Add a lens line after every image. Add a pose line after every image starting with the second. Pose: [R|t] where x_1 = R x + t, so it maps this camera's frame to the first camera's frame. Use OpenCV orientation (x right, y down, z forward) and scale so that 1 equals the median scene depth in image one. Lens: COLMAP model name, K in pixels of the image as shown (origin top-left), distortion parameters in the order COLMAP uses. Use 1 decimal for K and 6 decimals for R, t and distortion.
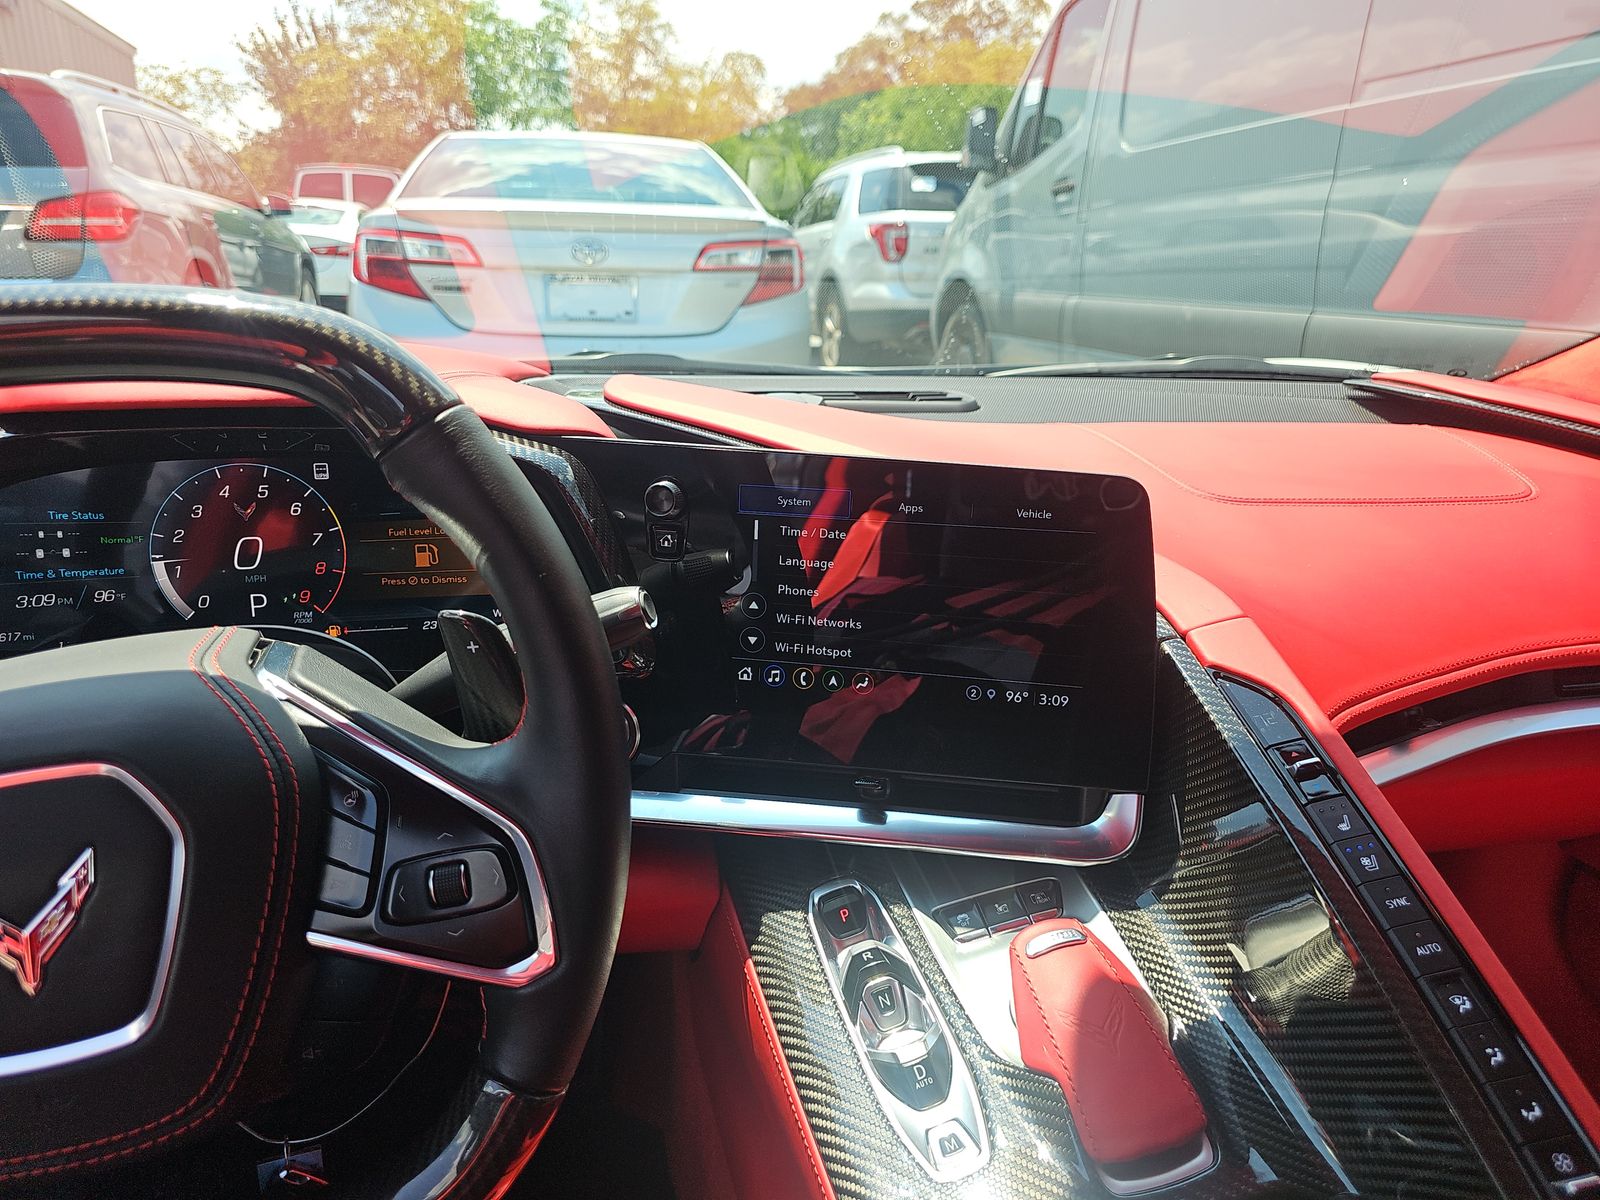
lens RADIAL K [[1065.5, 0, 803.6], [0, 1065.5, 608.0], [0, 0, 1]] dist [0.017592, -0.025768]
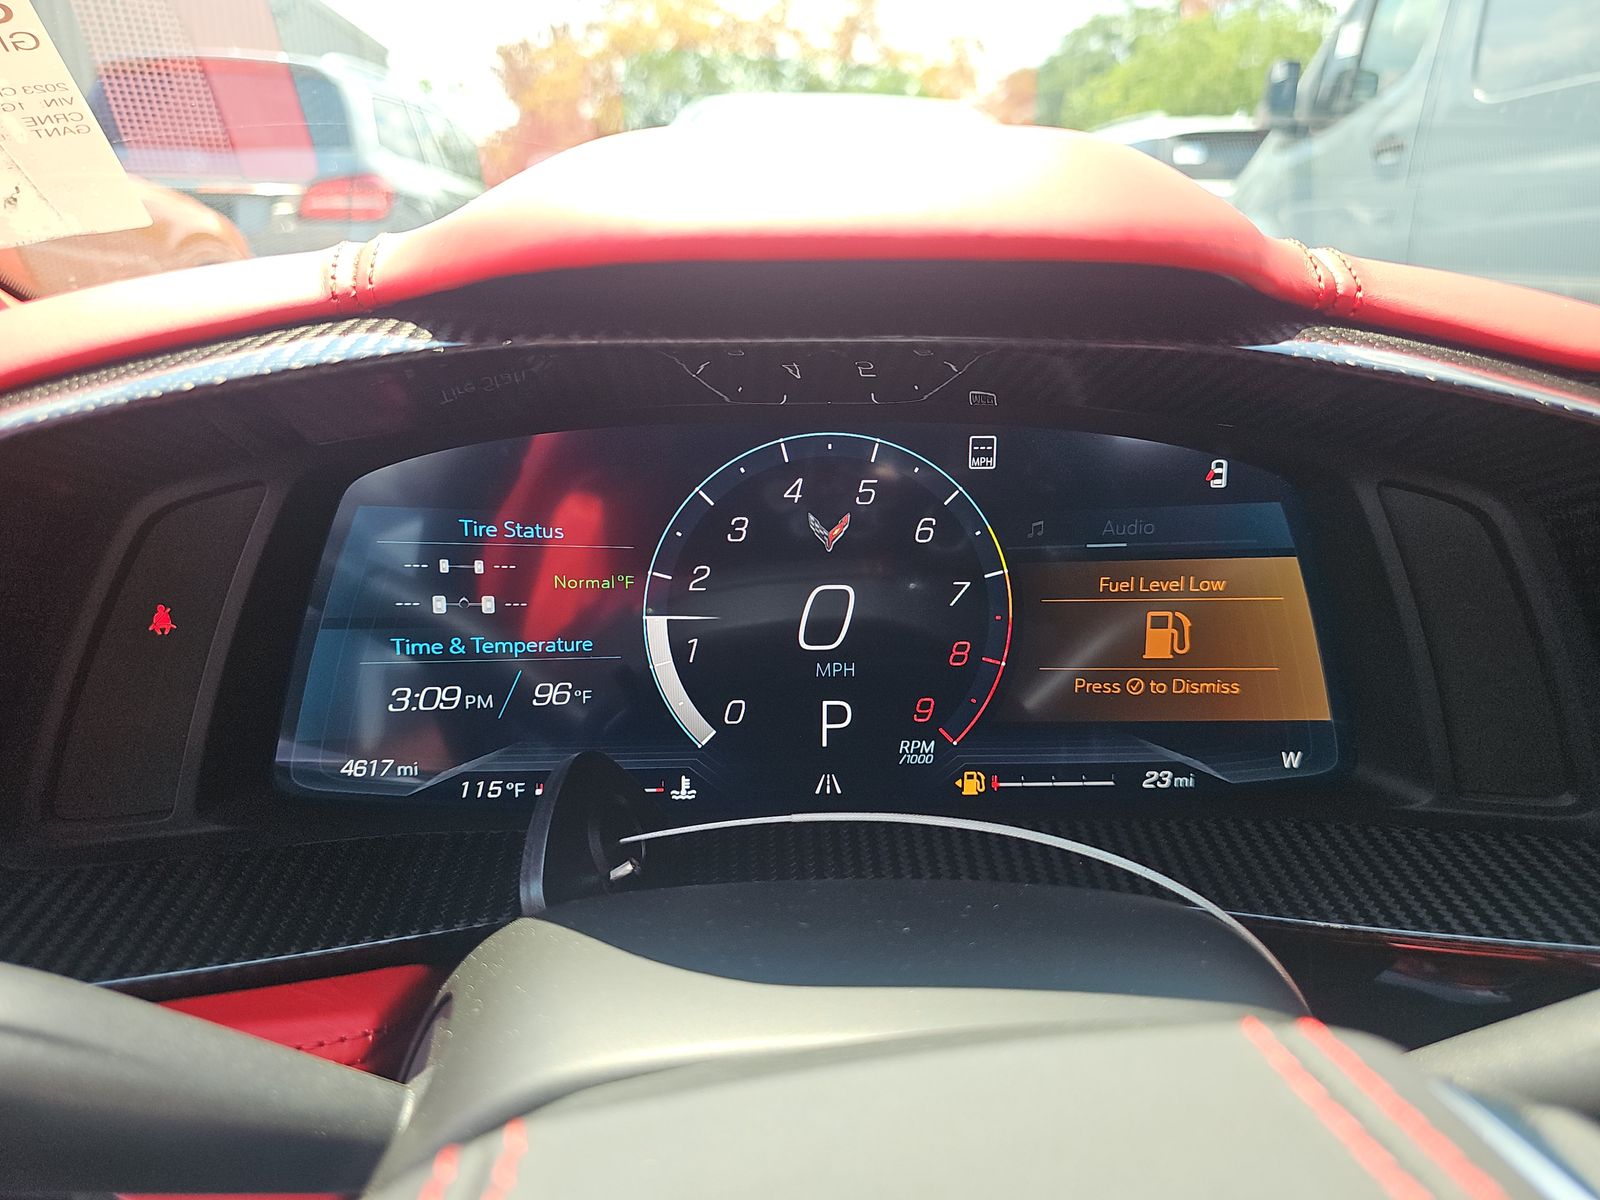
lens RADIAL K [[1065.5, 0, 801.9], [0, 1065.5, 596.4], [0, 0, 1]] dist [0.017592, -0.025768]
pose [[0.984162, 0.050000, -0.170074, -0.429125], [-0.050259, 0.998732, 0.002786, -0.059033], [0.169998, 0.005806, 0.985427, 0.499382]]
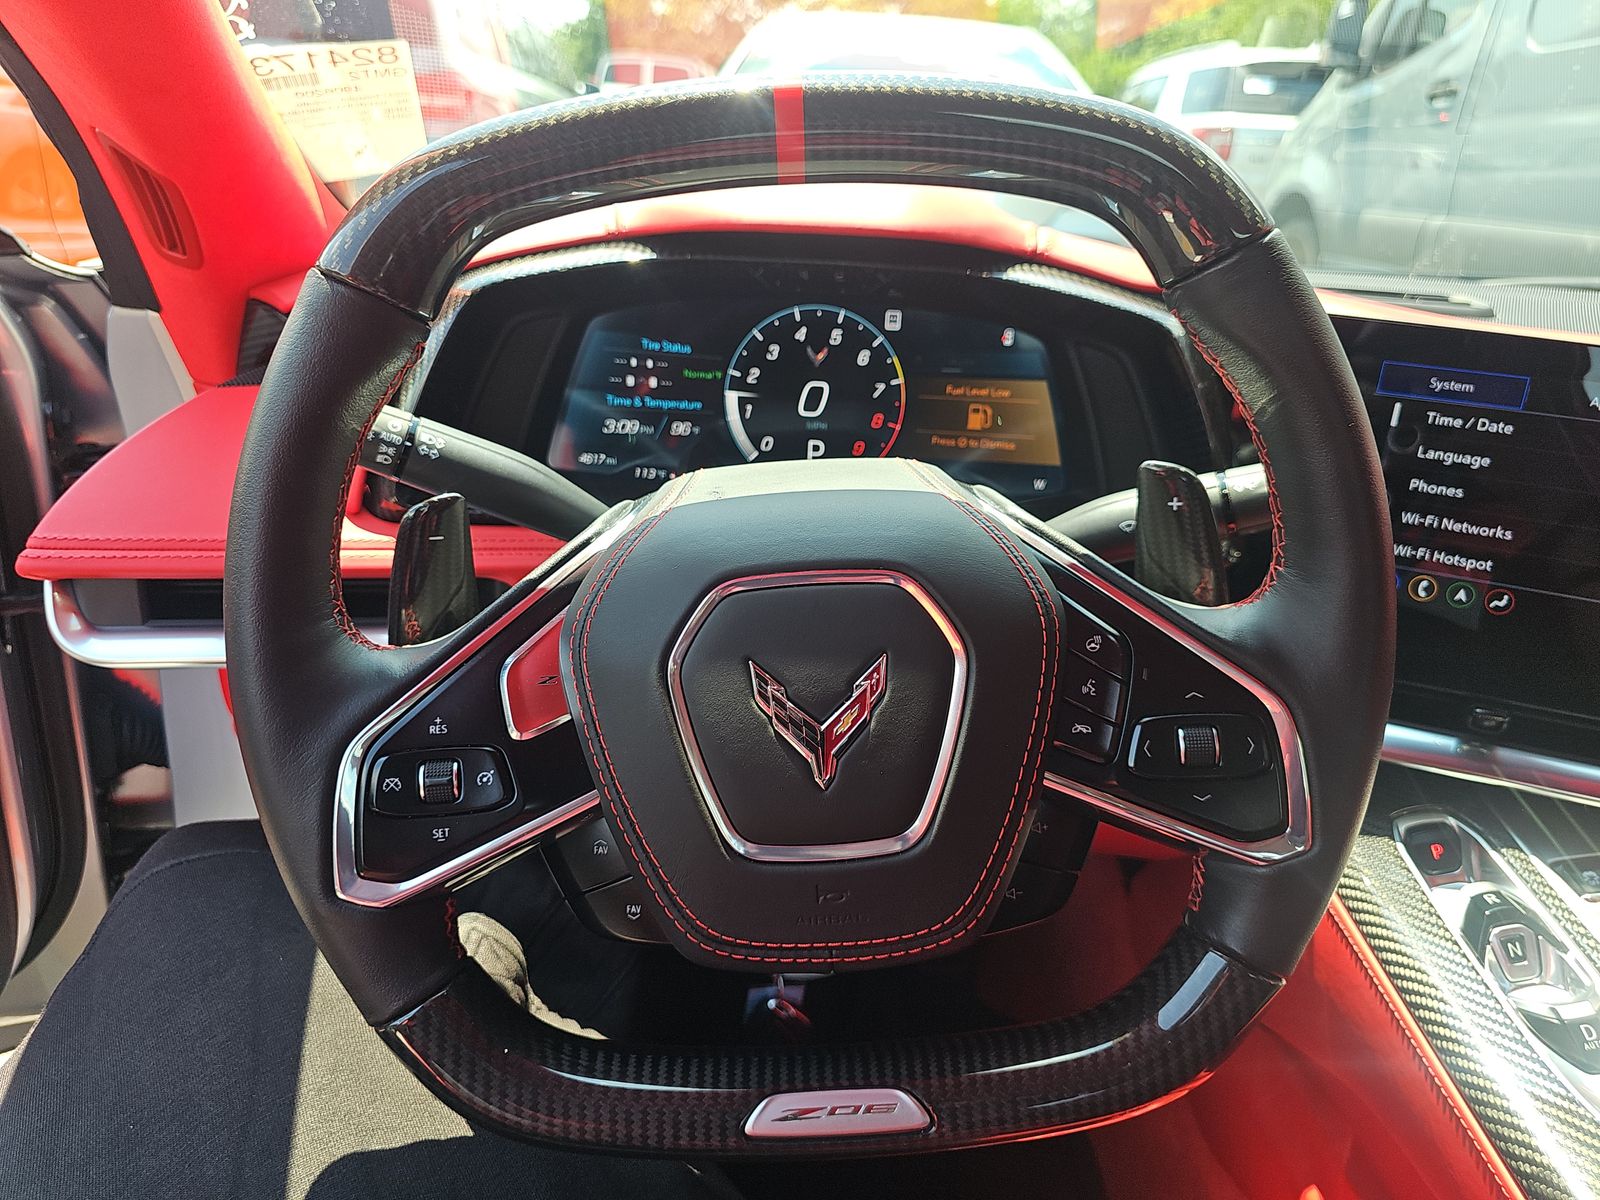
lens RADIAL K [[1065.5, 0, 800.6], [0, 1065.5, 607.3], [0, 0, 1]] dist [0.017592, -0.025768]
pose [[0.971179, 0.123951, -0.203587, -0.289841], [-0.107812, 0.990217, 0.088579, 0.052880], [0.212575, -0.064077, 0.975042, 0.008612]]
